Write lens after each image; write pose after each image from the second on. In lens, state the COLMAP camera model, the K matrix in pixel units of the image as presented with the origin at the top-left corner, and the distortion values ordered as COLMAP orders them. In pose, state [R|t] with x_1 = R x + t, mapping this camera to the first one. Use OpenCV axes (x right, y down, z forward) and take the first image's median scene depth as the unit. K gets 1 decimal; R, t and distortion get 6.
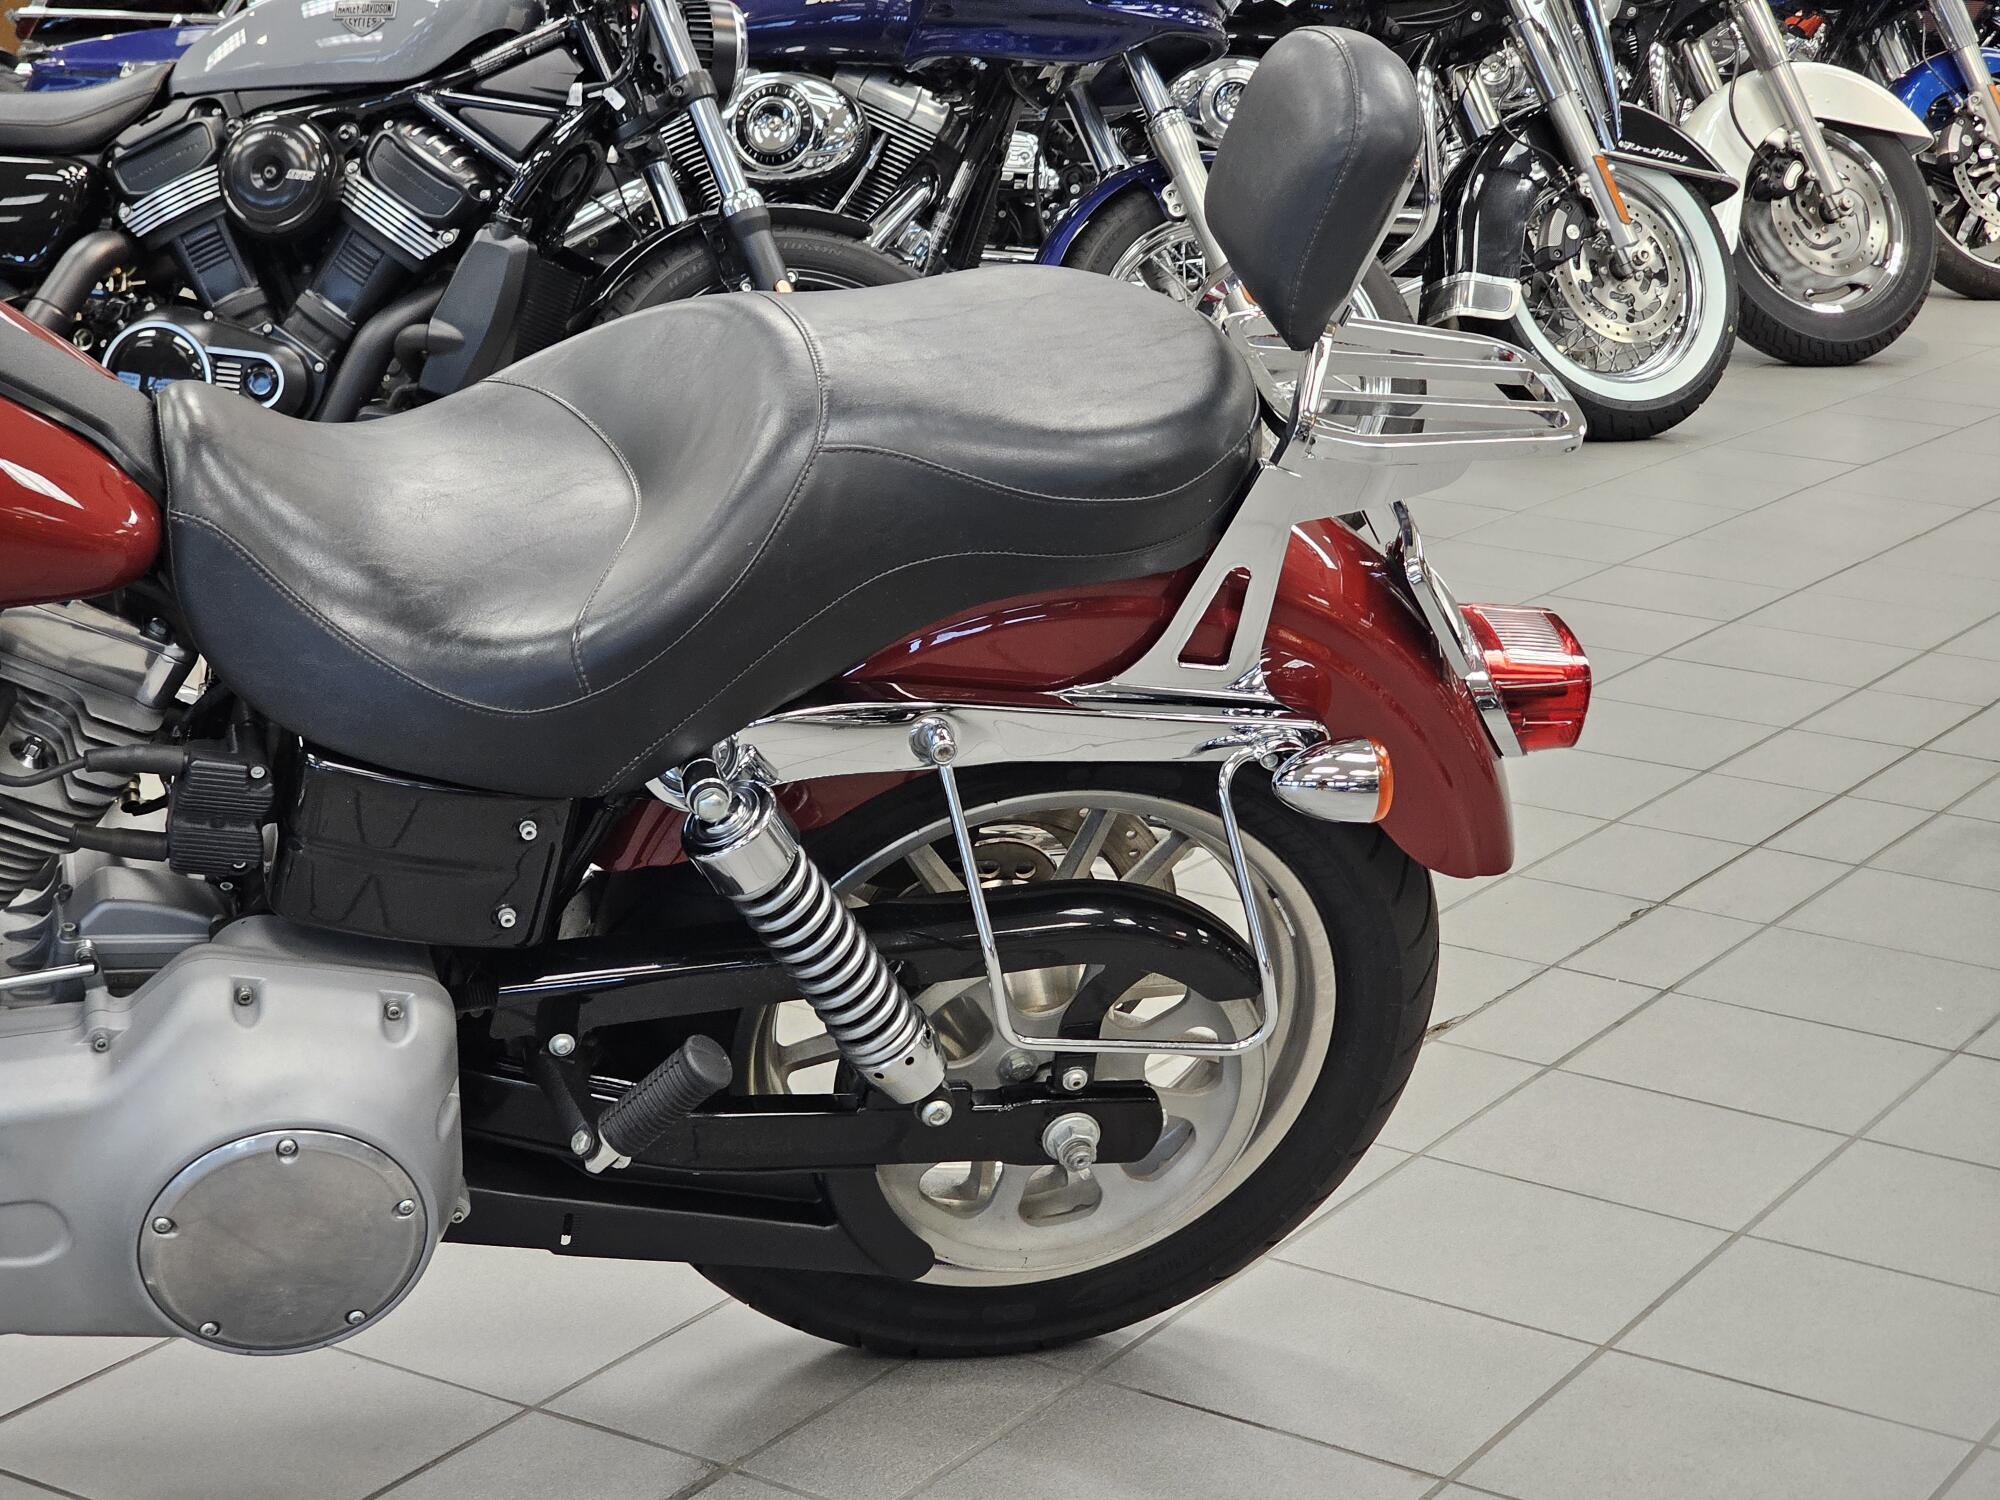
lens RADIAL K [[3929.1, 0, 975.1], [0, 3929.1, 751.8], [0, 0, 1]] dist [0.025652, 0.120909]
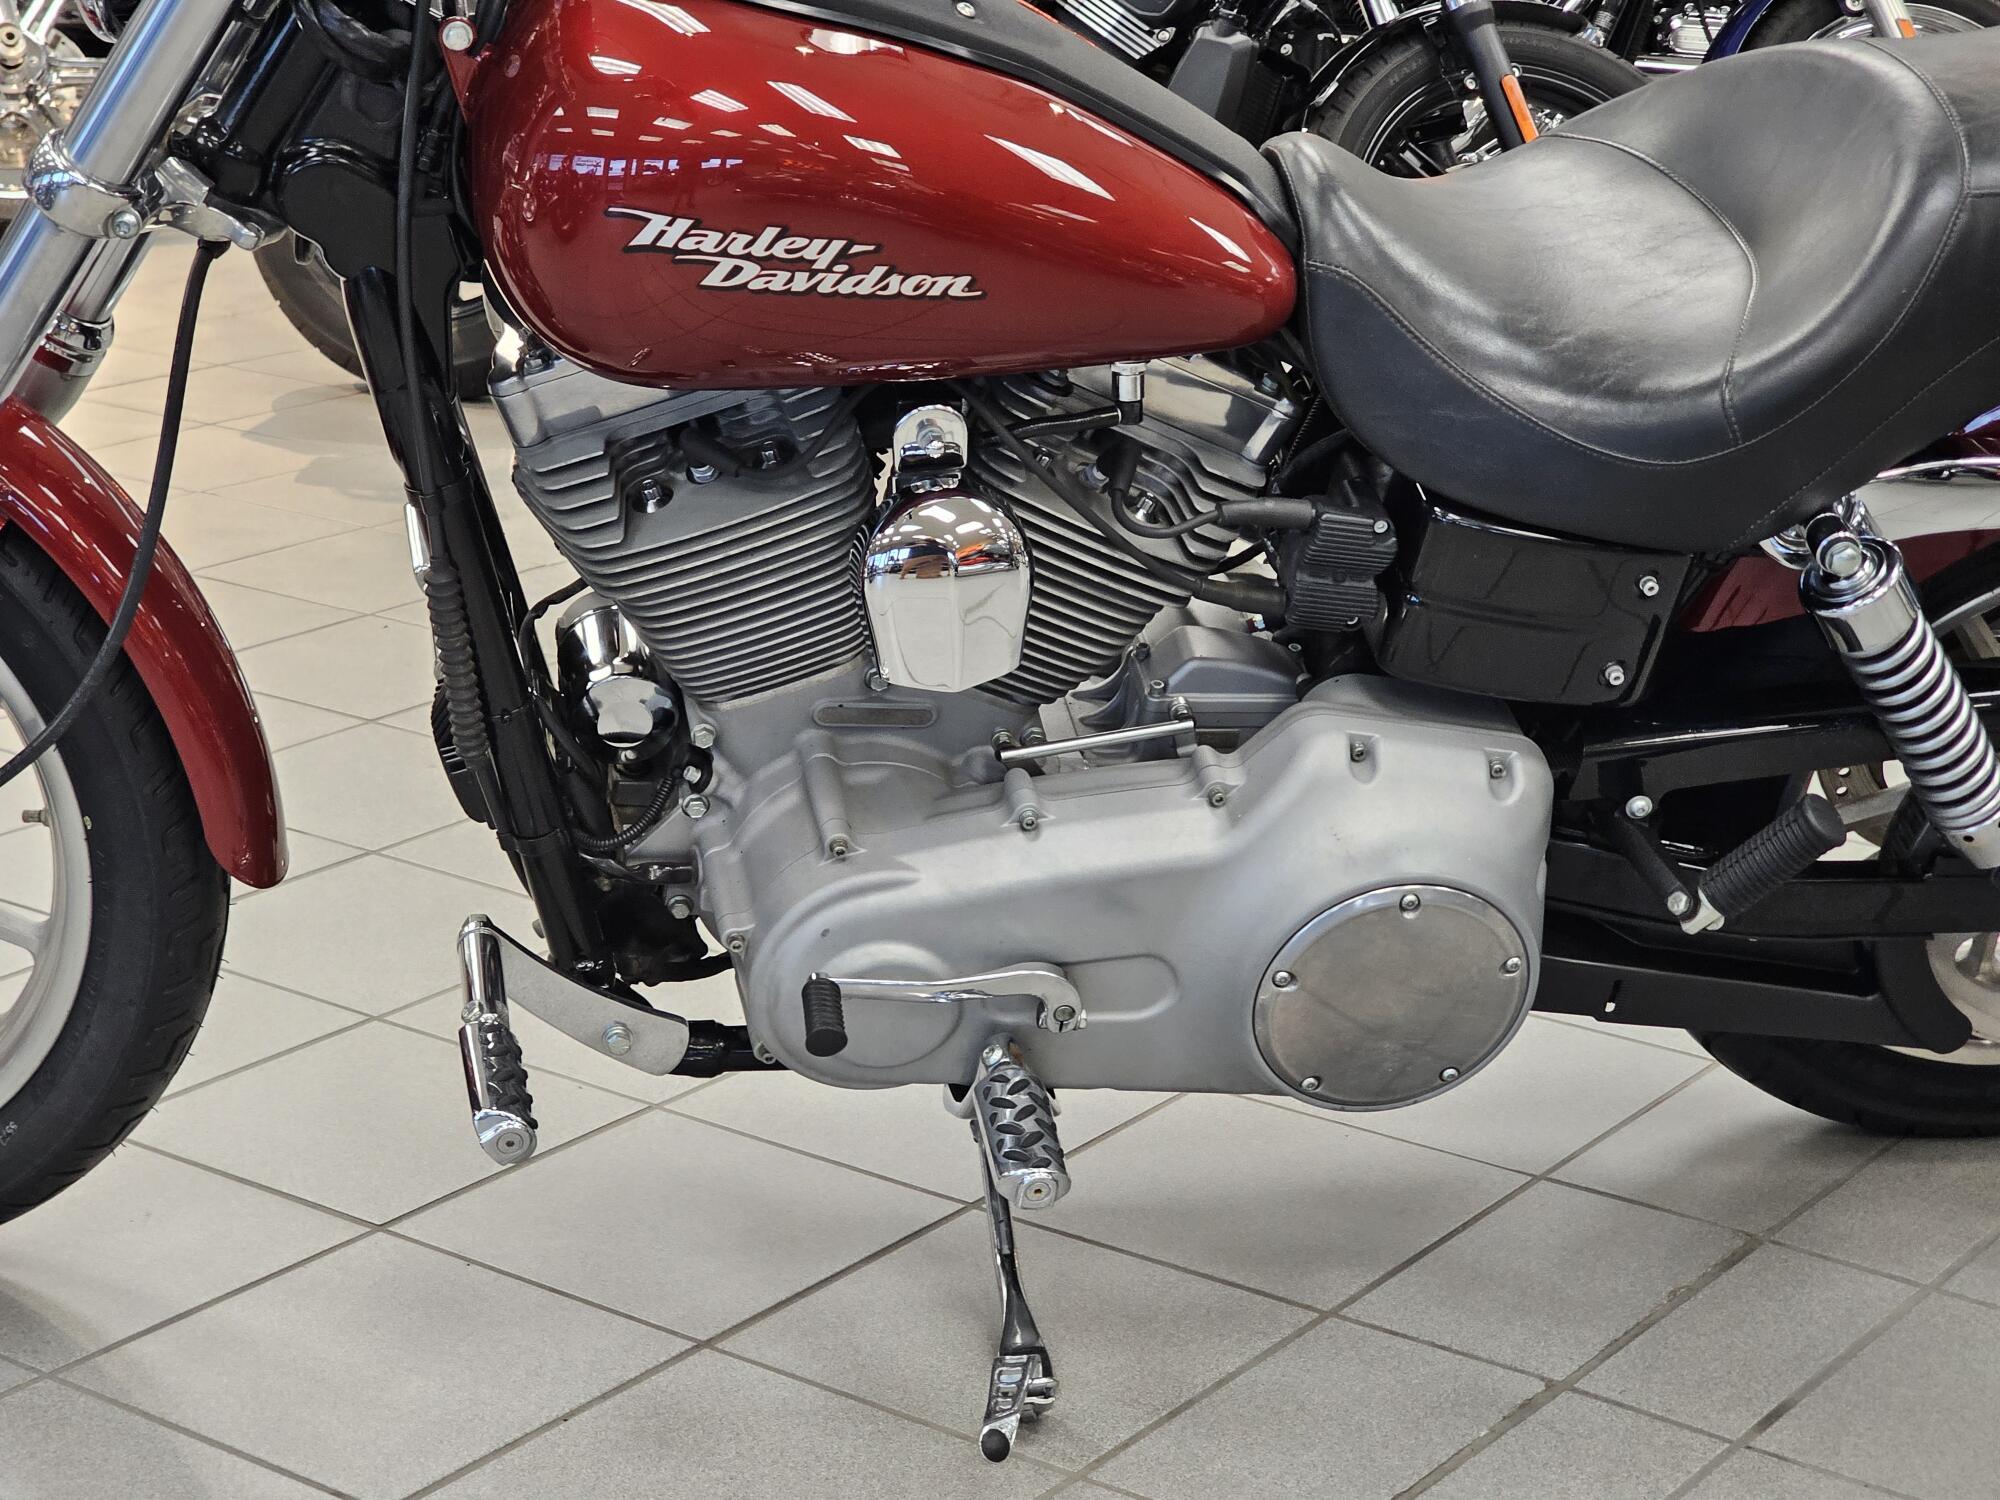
lens RADIAL K [[3962.2, 0, 958.3], [0, 3962.2, 750.6], [0, 0, 1]] dist [-0.115938, 1.449299]
pose [[0.995875, 0.004477, -0.090621, -0.189634], [-0.001013, 0.999268, 0.038231, 0.022728], [0.090726, -0.037982, 0.995151, -0.008498]]
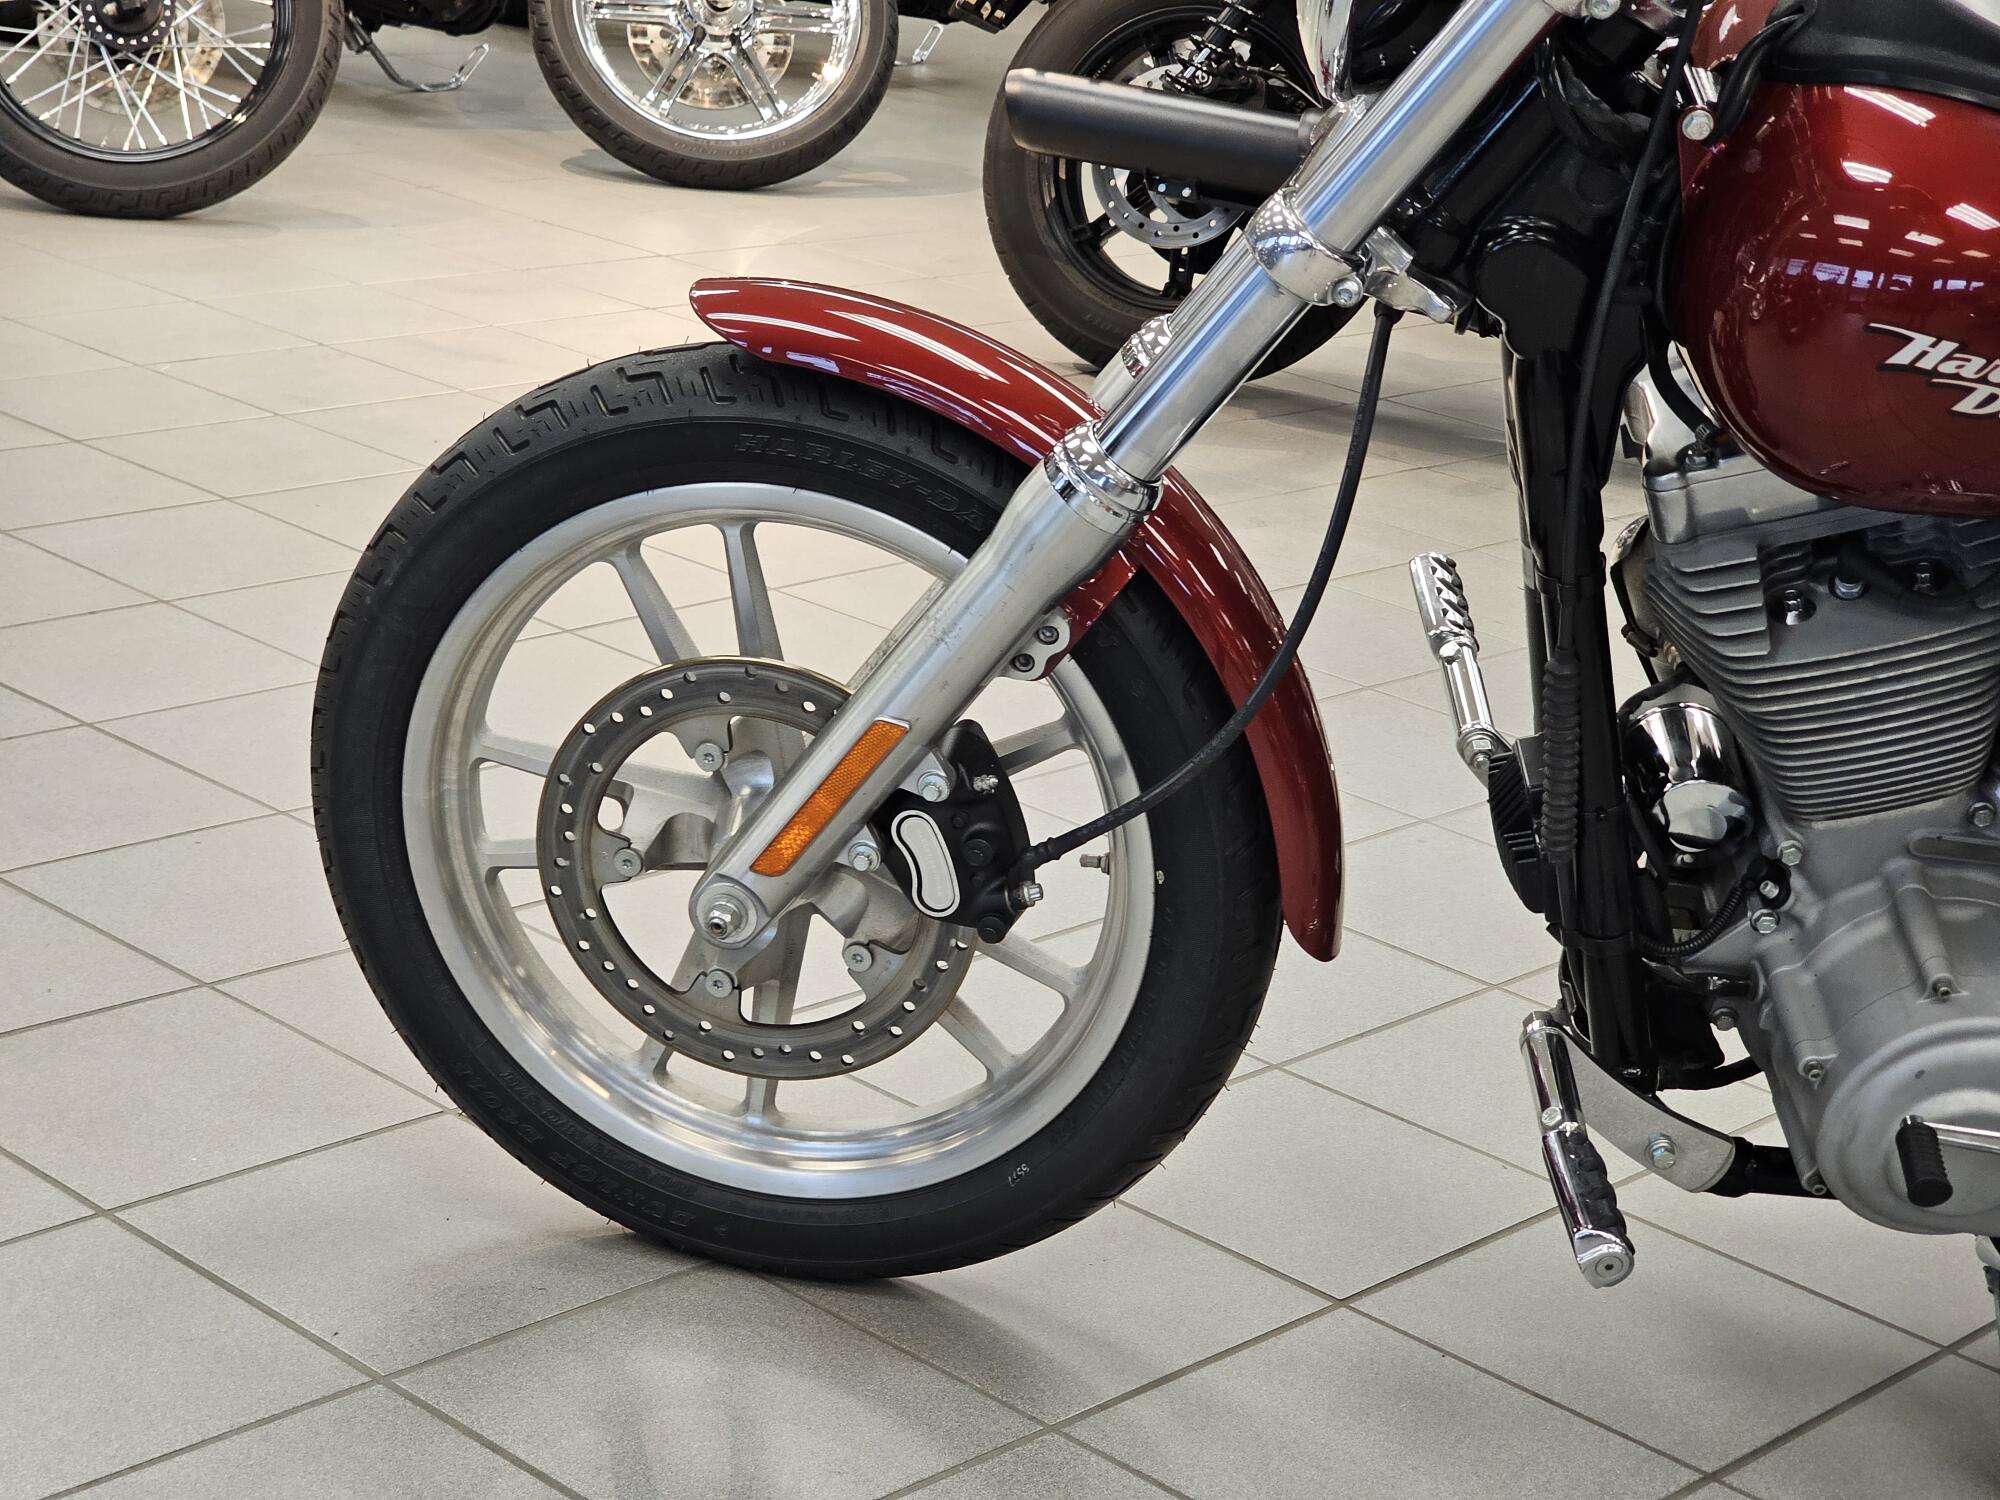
lens RADIAL K [[3956.5, 0, 997.6], [0, 3956.5, 713.6], [0, 0, 1]] dist [-0.340130, 5.251174]
pose [[0.978935, 0.108042, -0.173242, -0.368331], [-0.101622, 0.993780, 0.045538, -0.000219], [0.177085, -0.026974, 0.983826, 0.001015]]
